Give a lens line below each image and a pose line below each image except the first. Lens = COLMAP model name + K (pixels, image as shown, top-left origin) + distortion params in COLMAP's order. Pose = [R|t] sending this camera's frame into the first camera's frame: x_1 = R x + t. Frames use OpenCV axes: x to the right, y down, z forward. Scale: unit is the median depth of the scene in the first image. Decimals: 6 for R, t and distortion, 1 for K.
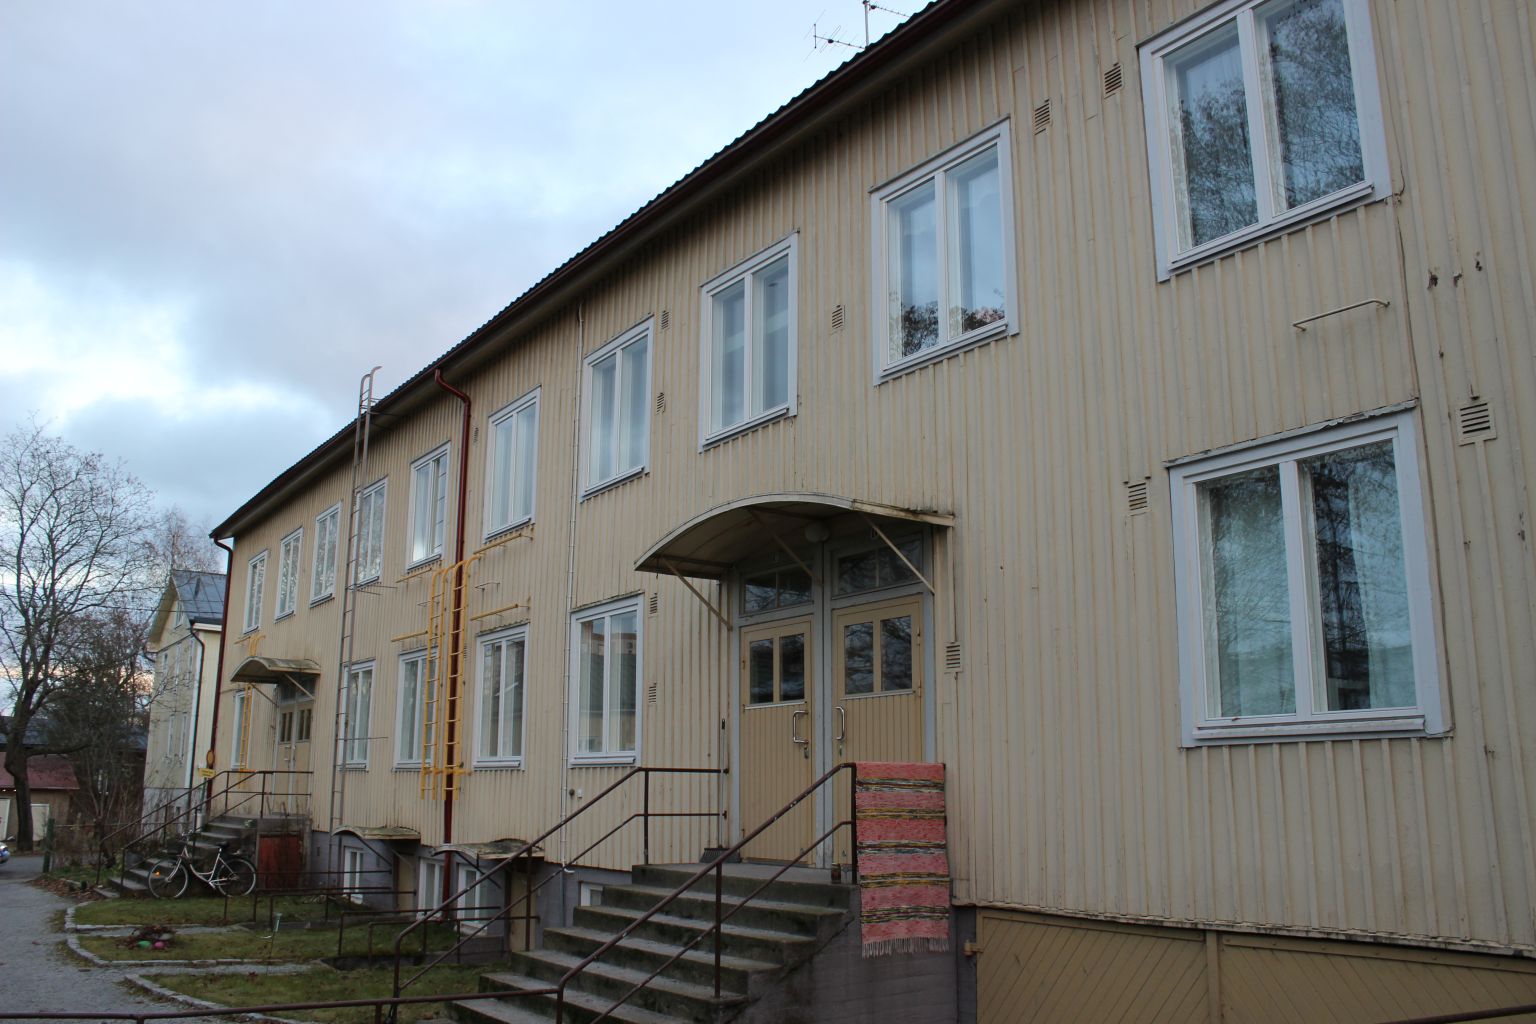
lens RADIAL K [[1275.8, 0, 770.8], [0, 1275.8, 536.4], [0, 0, 1]] dist [-0.170663, 0.160720]
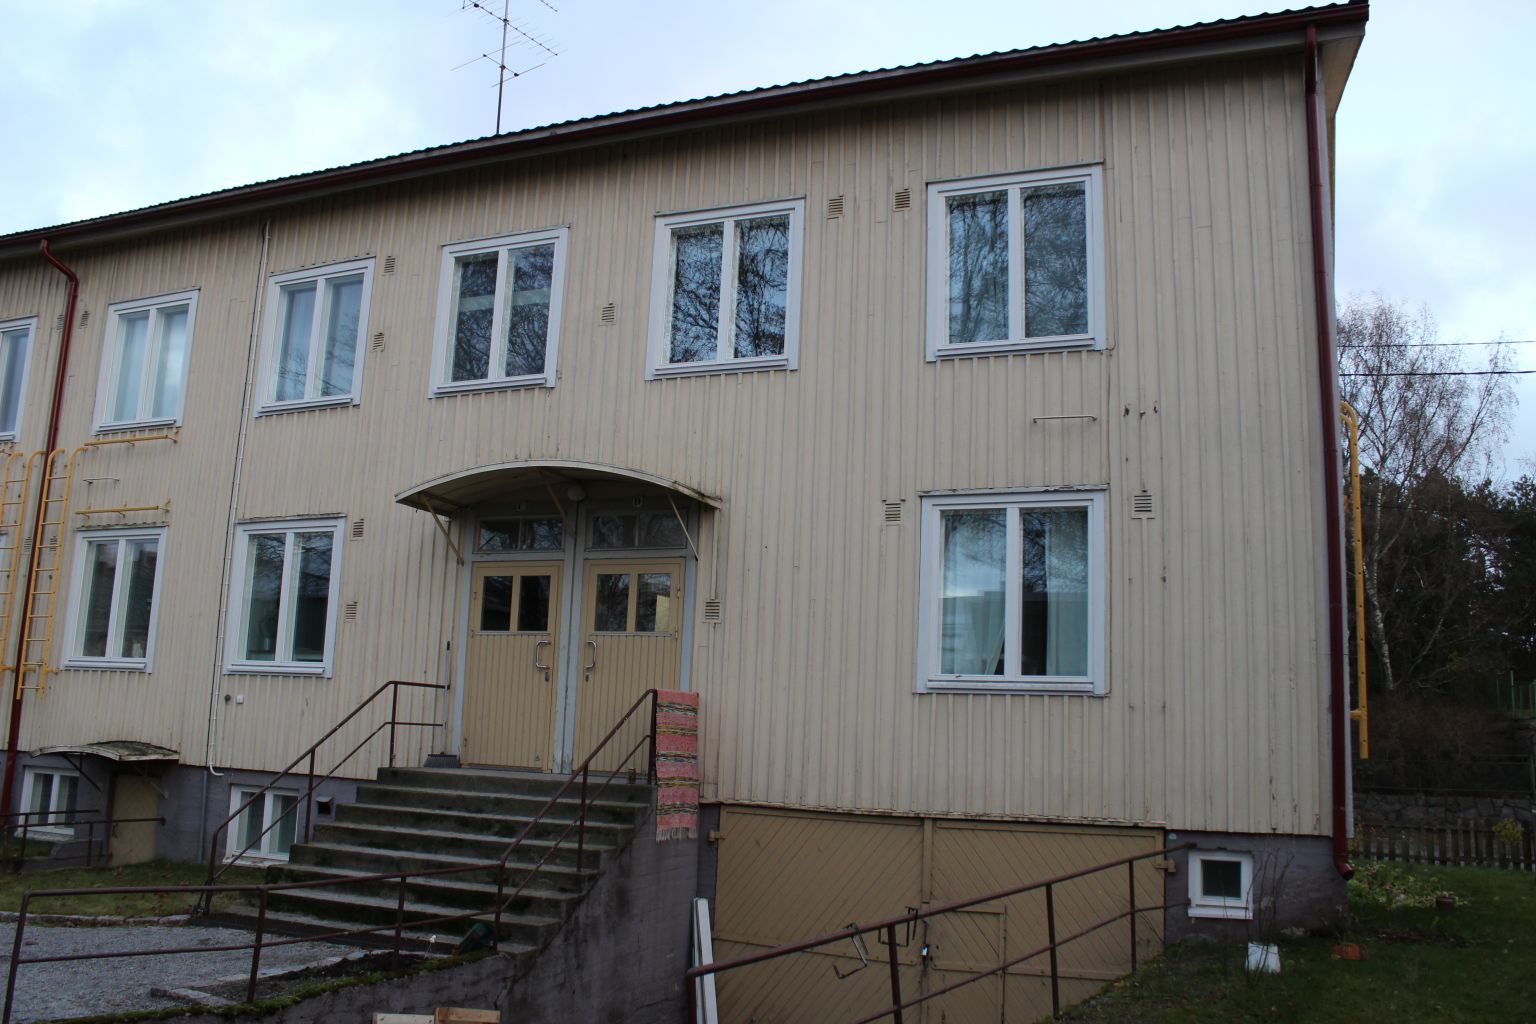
lens RADIAL K [[1275.8, 0, 770.8], [0, 1275.8, 536.4], [0, 0, 1]] dist [-0.170663, 0.160720]
pose [[0.847939, 0.109517, 0.518658, -0.516299], [-0.138086, 0.990280, 0.016649, -0.009289], [-0.511793, -0.085737, 0.854820, -0.129865]]
